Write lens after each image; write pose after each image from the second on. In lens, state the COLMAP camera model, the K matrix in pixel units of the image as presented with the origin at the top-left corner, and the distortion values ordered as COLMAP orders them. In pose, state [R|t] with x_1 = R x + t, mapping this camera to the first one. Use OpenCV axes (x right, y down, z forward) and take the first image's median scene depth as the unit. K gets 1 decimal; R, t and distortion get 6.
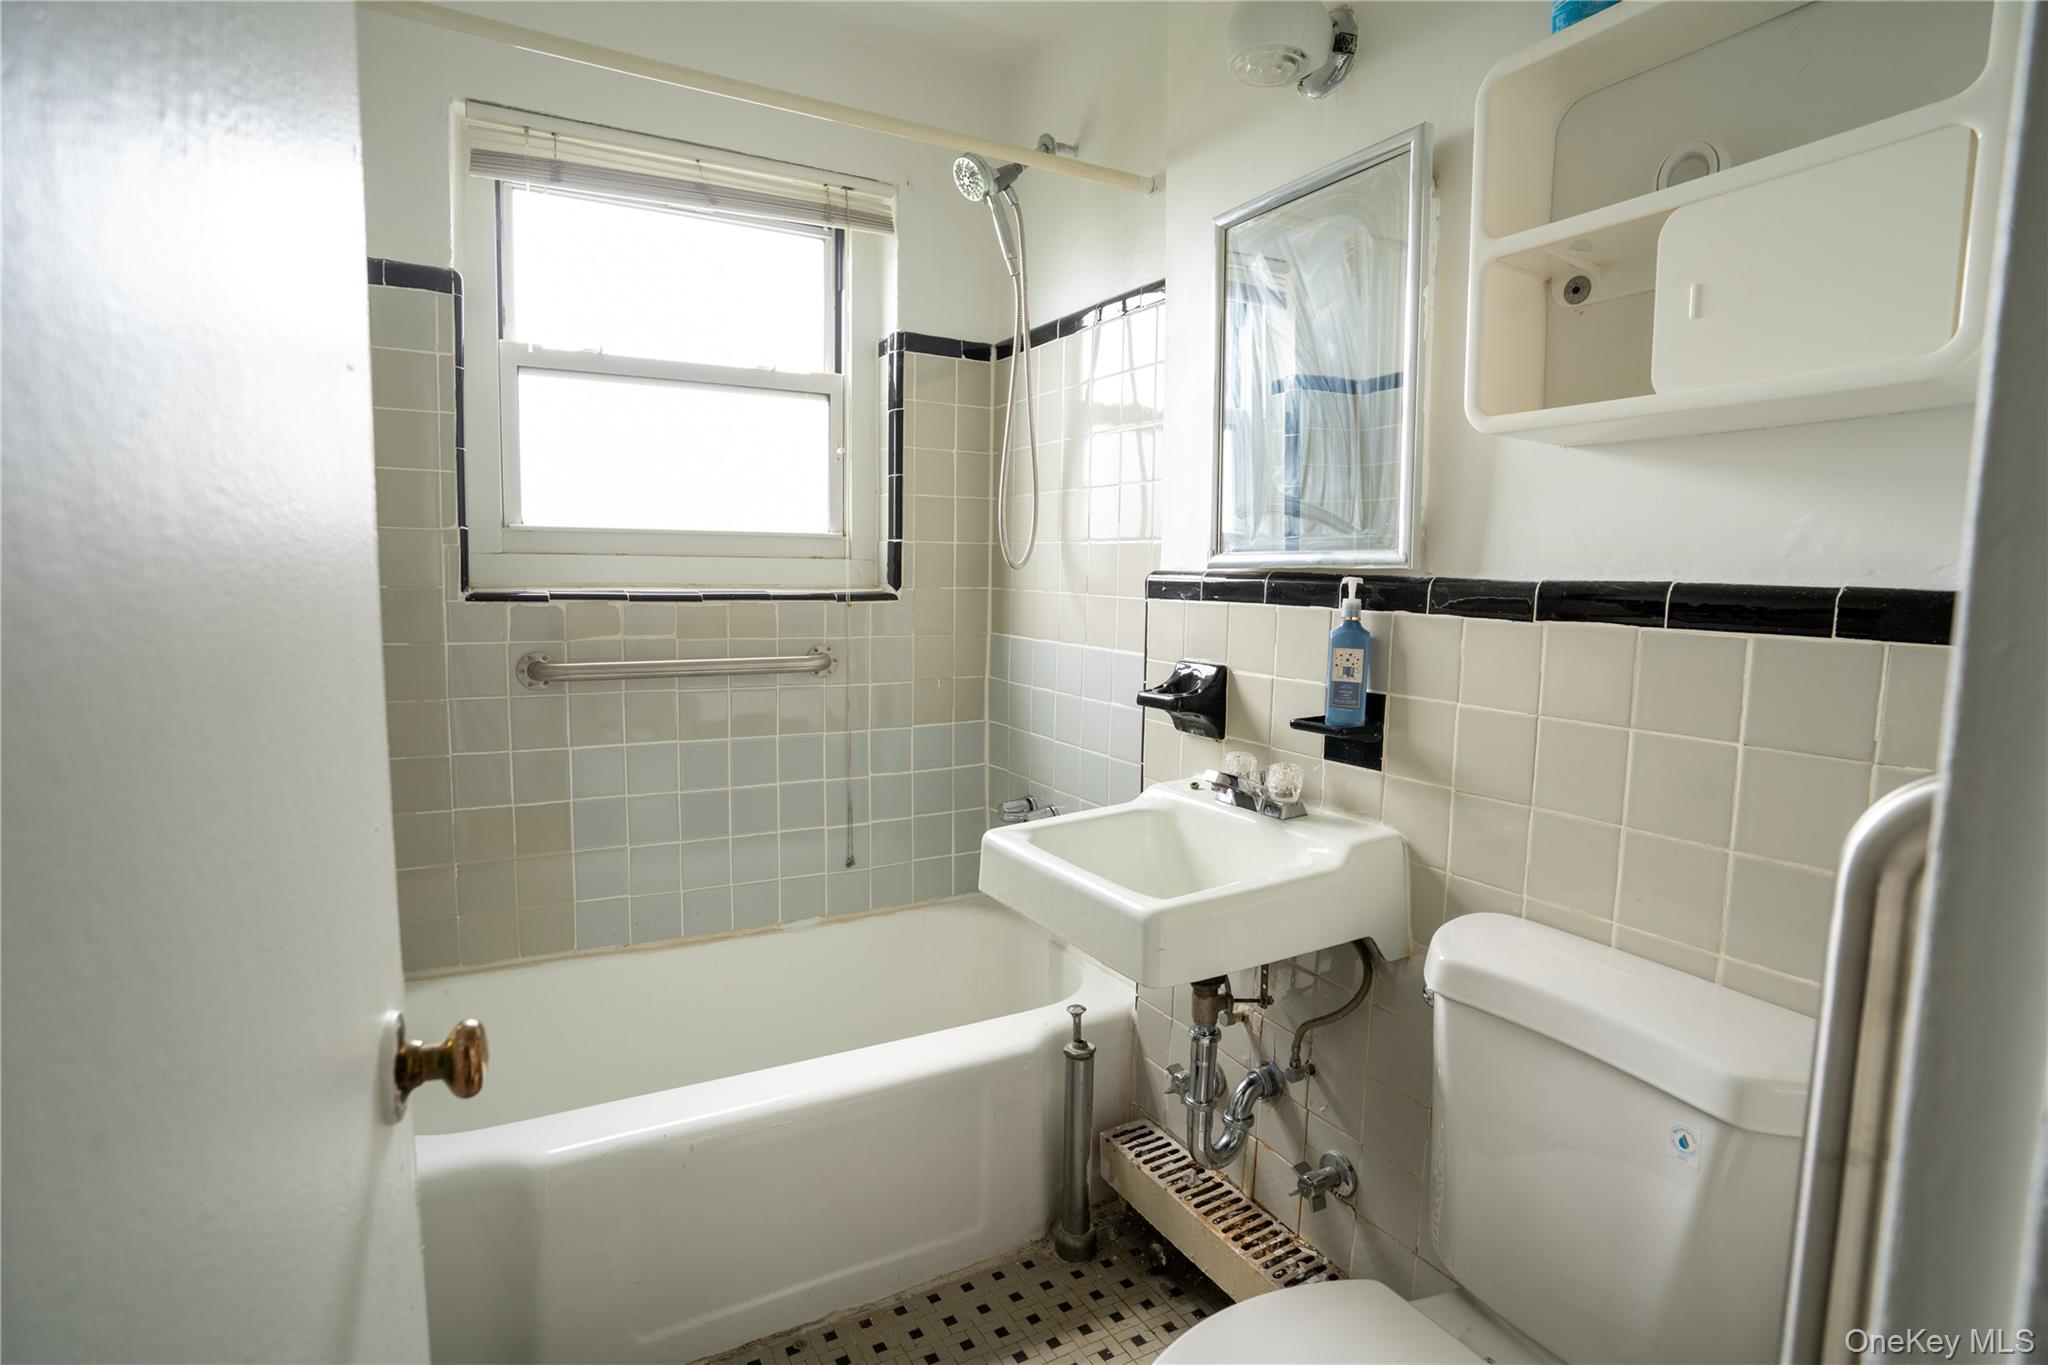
lens RADIAL K [[1000.7, 0, 1013.5], [0, 1000.7, 682.8], [0, 0, 1]] dist [-0.069154, 0.033995]
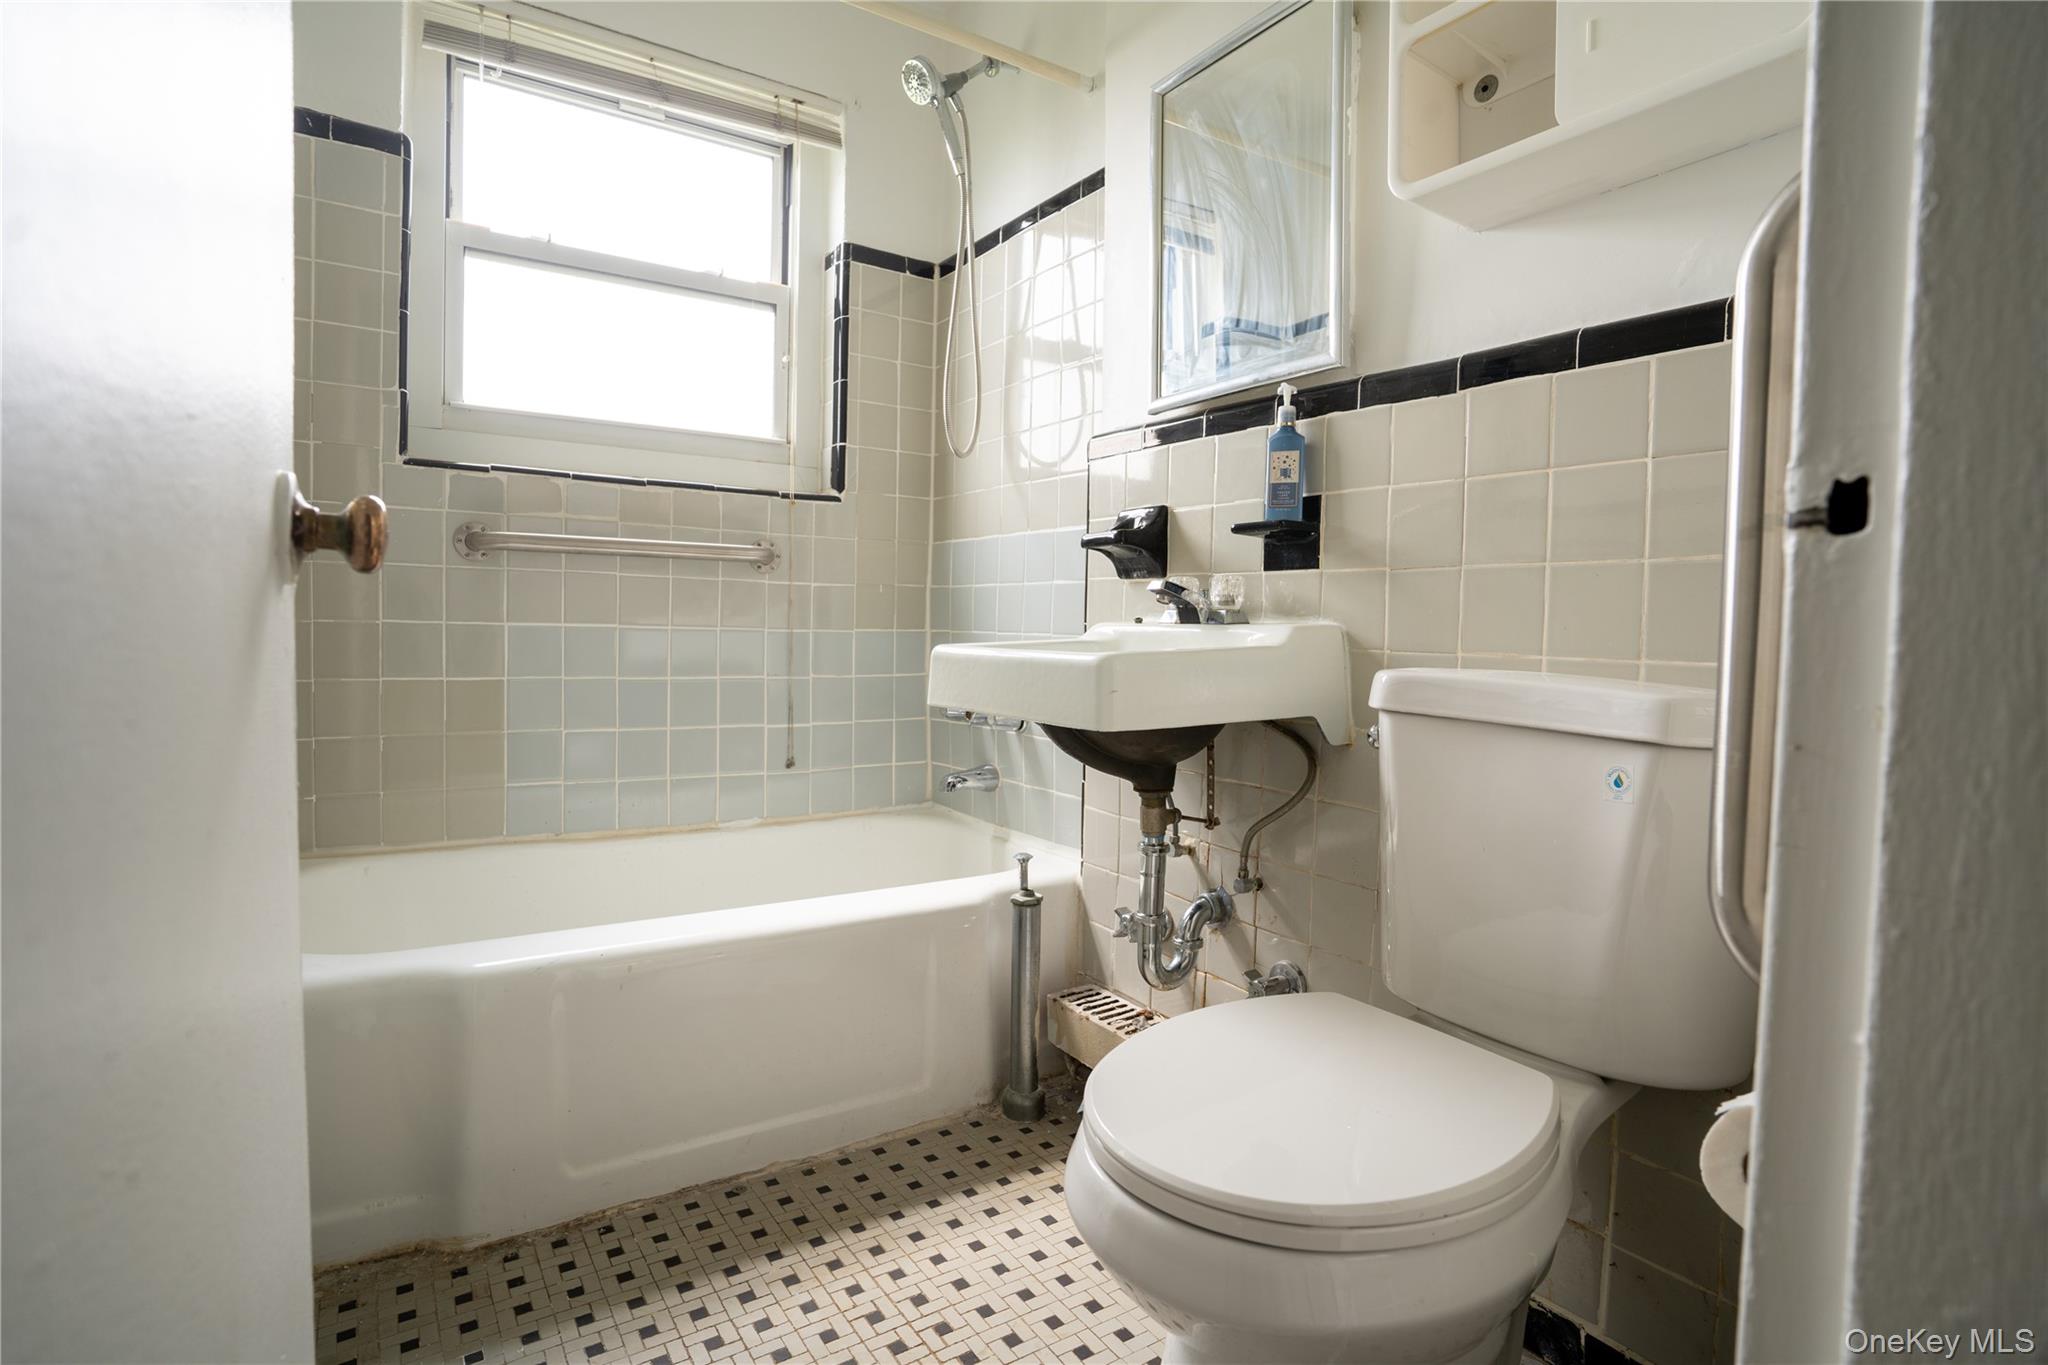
lens RADIAL K [[1000.7, 0, 1013.5], [0, 1000.7, 682.8], [0, 0, 1]] dist [-0.069154, 0.033995]
pose [[0.997495, 0.001575, 0.070716, -0.017371], [0.002514, 0.998330, -0.057706, 0.209148], [-0.070689, 0.057739, 0.995826, -0.006609]]
